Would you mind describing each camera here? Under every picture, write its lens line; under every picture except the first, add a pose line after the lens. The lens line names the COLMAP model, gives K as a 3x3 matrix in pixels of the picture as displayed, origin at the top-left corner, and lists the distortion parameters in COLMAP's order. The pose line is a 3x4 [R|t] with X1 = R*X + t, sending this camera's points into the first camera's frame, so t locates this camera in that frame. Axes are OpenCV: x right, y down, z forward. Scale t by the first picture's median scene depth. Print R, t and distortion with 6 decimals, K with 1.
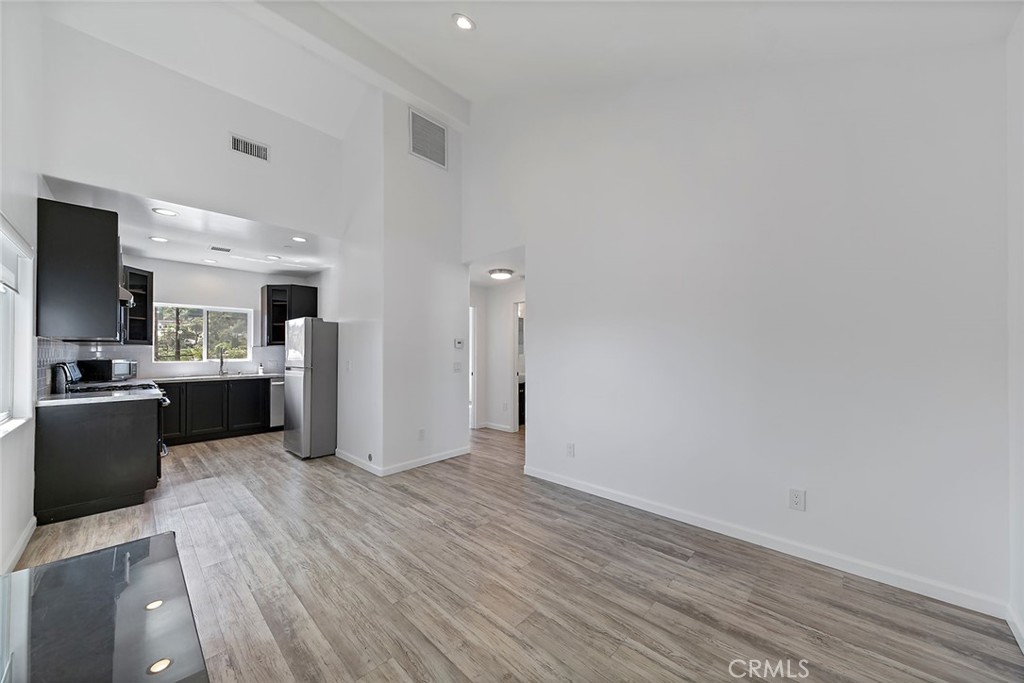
lens RADIAL K [[361.5, 0, 514.9], [0, 361.5, 348.4], [0, 0, 1]] dist [0.000525, -0.000404]
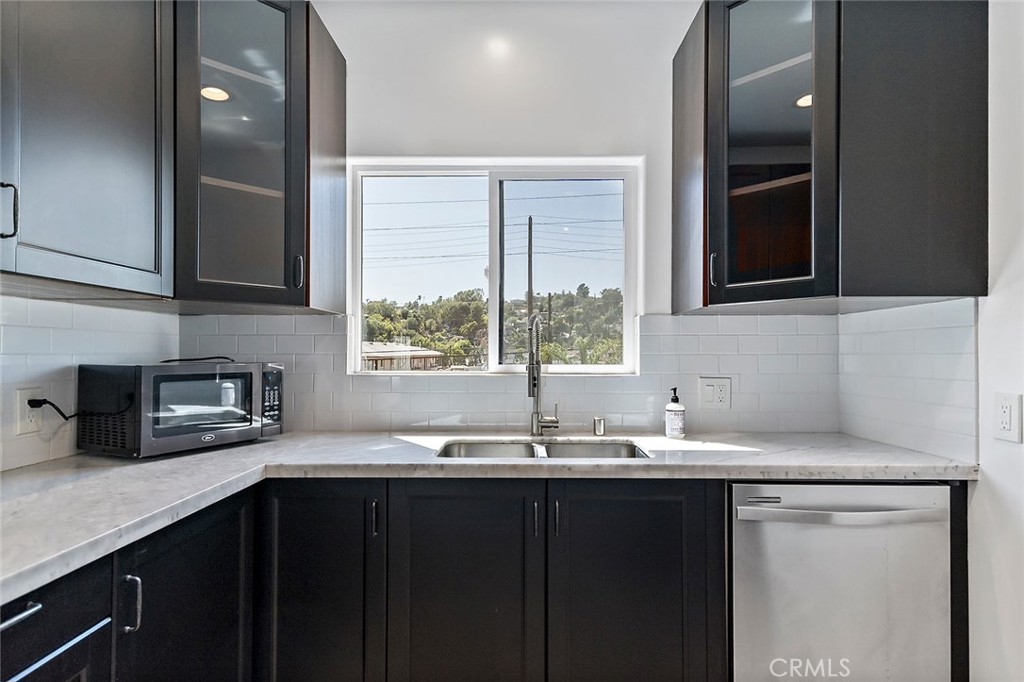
lens RADIAL K [[543.3, 0, 512.0], [0, 543.3, 341.0], [0, 0, 1]] dist [0.014044, 0.000267]
pose [[0.674487, -0.001767, -0.738285, -0.524357], [-0.001873, 0.999990, -0.004105, 0.014640], [0.738284, 0.004151, 0.674477, 0.702256]]
